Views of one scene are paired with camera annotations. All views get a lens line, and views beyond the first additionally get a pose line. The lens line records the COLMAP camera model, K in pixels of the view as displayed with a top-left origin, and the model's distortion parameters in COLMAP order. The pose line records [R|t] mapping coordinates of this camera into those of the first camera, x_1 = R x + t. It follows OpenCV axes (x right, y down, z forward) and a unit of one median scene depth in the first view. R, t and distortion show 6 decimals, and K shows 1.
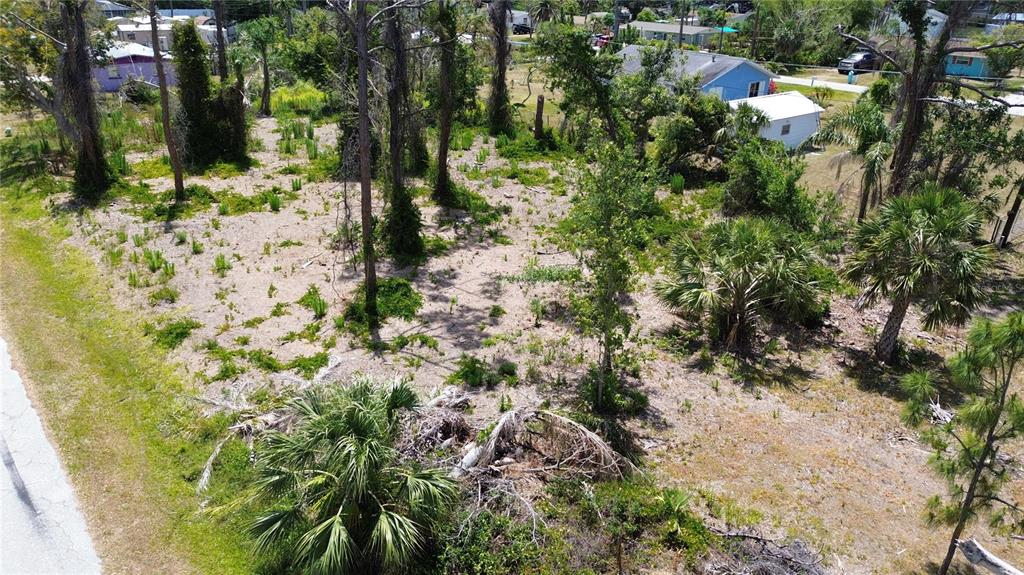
lens RADIAL K [[728.8, 0, 512.4], [0, 728.8, 291.0], [0, 0, 1]] dist [0.071879, -0.070919]
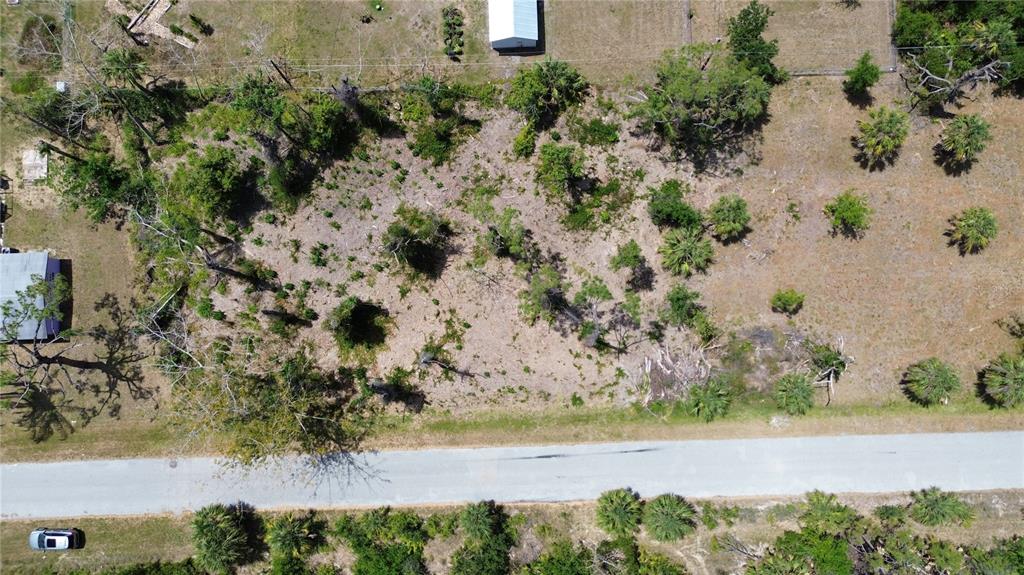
lens RADIAL K [[728.8, 0, 510.7], [0, 728.8, 285.1], [0, 0, 1]] dist [0.071879, -0.070919]
pose [[0.603862, -0.796951, 0.014799, -0.261593], [0.349240, 0.281223, 0.893837, -2.658478], [-0.716507, -0.534586, 0.448147, 0.084417]]
